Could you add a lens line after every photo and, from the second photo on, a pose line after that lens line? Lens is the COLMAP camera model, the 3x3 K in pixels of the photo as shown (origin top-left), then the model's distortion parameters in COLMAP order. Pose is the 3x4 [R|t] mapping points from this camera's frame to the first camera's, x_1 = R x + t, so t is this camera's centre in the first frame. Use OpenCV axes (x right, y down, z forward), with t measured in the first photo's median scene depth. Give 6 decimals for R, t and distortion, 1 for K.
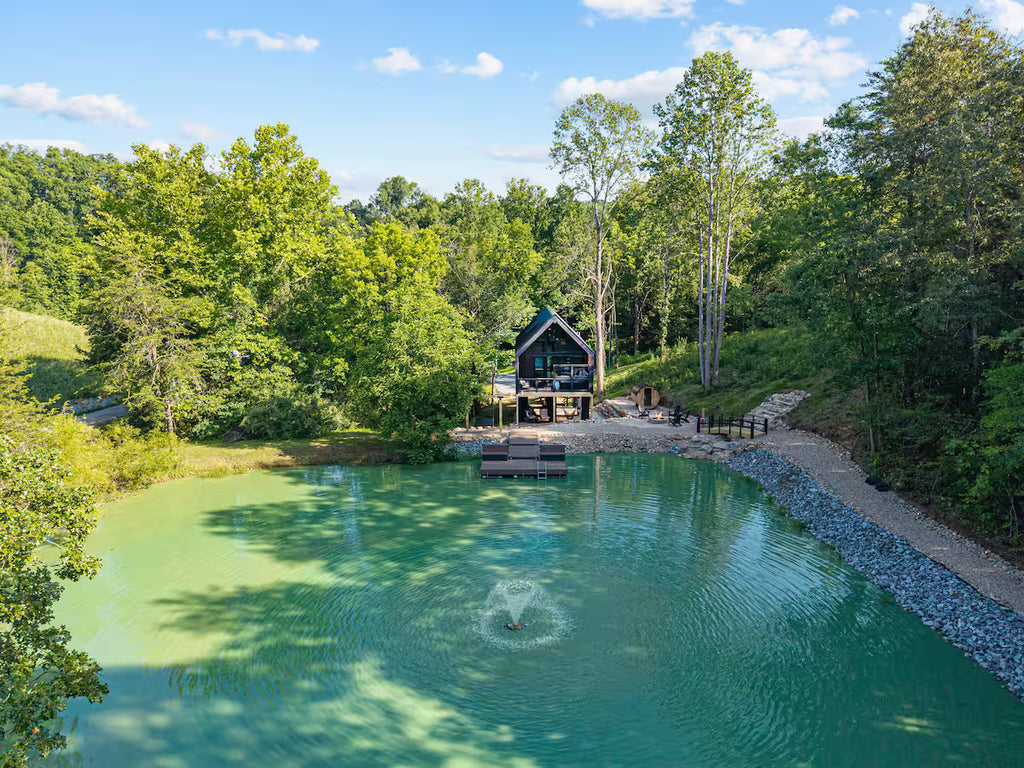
lens RADIAL K [[718.3, 0, 489.7], [0, 718.3, 383.8], [0, 0, 1]] dist [0.000115, -0.001953]
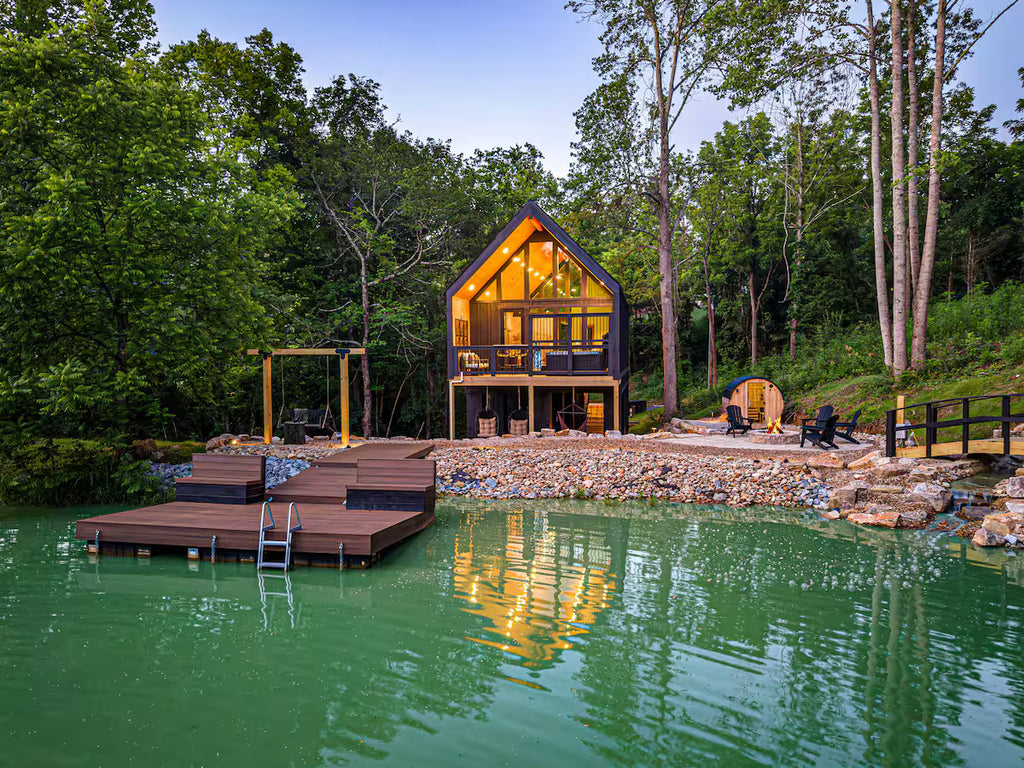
lens RADIAL K [[718.3, 0, 489.7], [0, 718.3, 383.8], [0, 0, 1]] dist [0.000115, -0.001953]
pose [[0.983330, 0.008494, -0.181629, 0.156535], [-0.030487, 0.992469, -0.118642, 0.076019], [0.179254, 0.122201, 0.976184, 0.597880]]
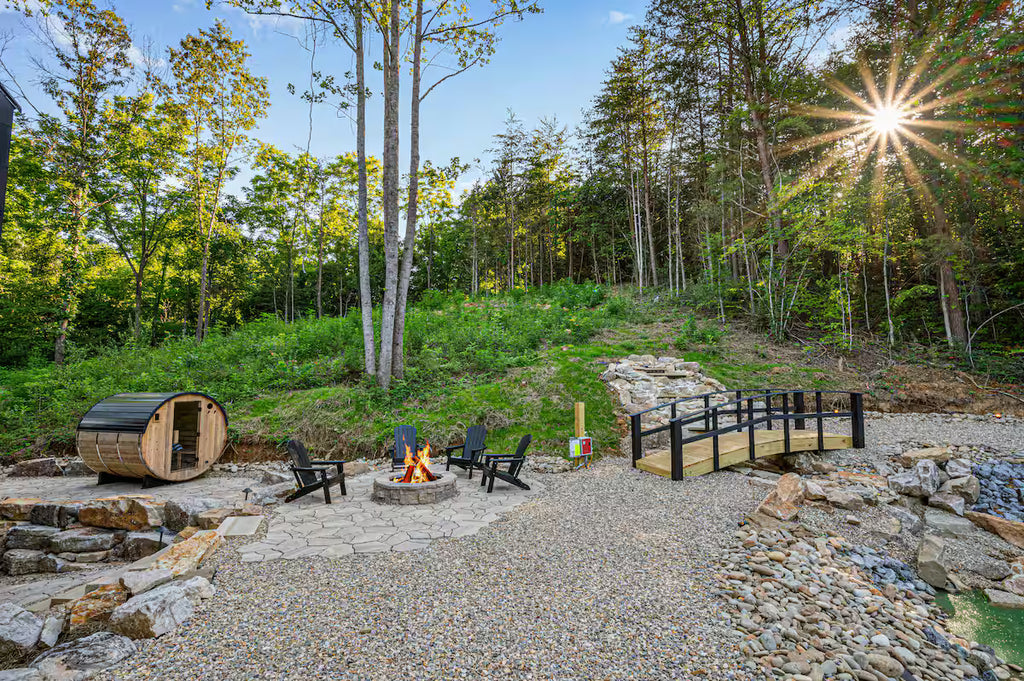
lens RADIAL K [[464.6, 0, 512.0], [0, 464.6, 340.5], [0, 0, 1]] dist [0.000740, 0.000256]
pose [[0.311630, 0.095821, 0.945360, 0.099721], [0.150256, 0.977415, -0.148601, 0.032793], [-0.938248, 0.188354, 0.290195, 0.944696]]
